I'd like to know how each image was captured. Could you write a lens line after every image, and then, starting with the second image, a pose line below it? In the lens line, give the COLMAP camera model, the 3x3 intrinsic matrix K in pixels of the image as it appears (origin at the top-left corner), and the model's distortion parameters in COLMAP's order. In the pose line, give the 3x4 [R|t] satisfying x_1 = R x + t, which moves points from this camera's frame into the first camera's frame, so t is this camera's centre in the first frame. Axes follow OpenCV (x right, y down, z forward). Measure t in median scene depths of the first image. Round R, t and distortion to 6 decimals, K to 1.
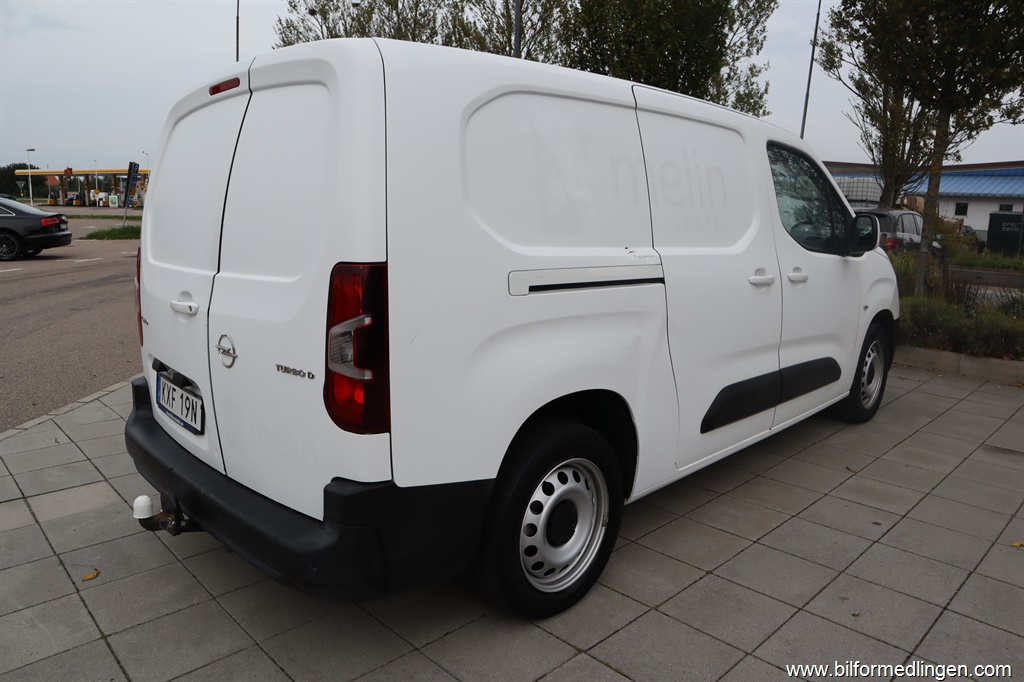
lens RADIAL K [[712.0, 0, 512.0], [0, 712.0, 341.0], [0, 0, 1]] dist [-0.135601, 0.083270]
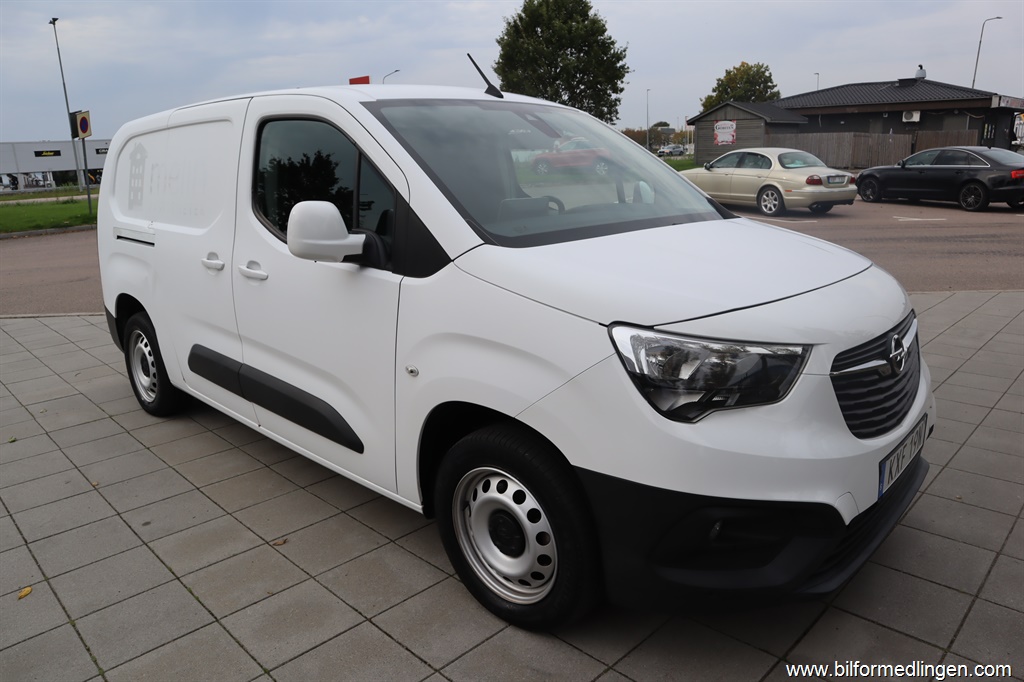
lens RADIAL K [[716.8, 0, 518.0], [0, 716.8, 358.7], [0, 0, 1]] dist [-0.119212, 0.060880]
pose [[0.027427, 0.256184, -0.966239, 1.723178], [-0.161408, 0.955054, 0.248637, -0.346411], [0.986507, 0.149139, 0.067544, 1.698714]]
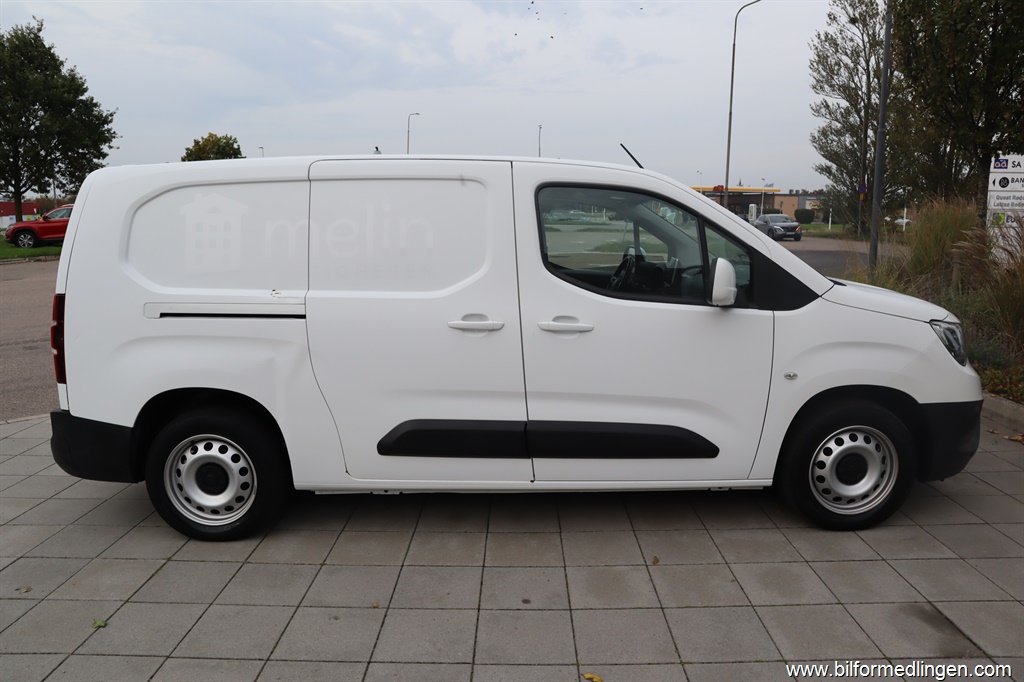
lens RADIAL K [[712.0, 0, 512.0], [0, 712.0, 341.0], [0, 0, 1]] dist [-0.135601, 0.083270]
pose [[0.715857, 0.101131, -0.690885, 1.345863], [-0.115373, 0.992987, 0.025809, -0.118141], [0.688649, 0.061233, 0.722504, 0.353230]]
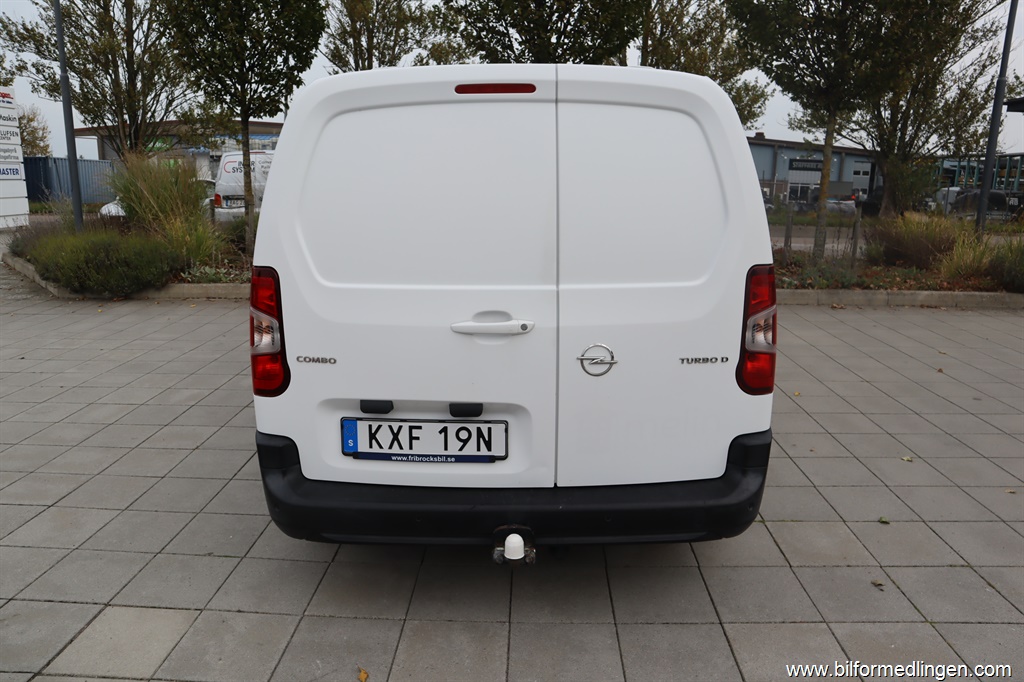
lens RADIAL K [[712.0, 0, 512.0], [0, 712.0, 341.0], [0, 0, 1]] dist [-0.135601, 0.083270]
pose [[0.711363, -0.171021, 0.681700, -0.965649], [0.132423, 0.985185, 0.108972, -0.115335], [-0.690237, 0.012755, 0.723471, 0.261320]]
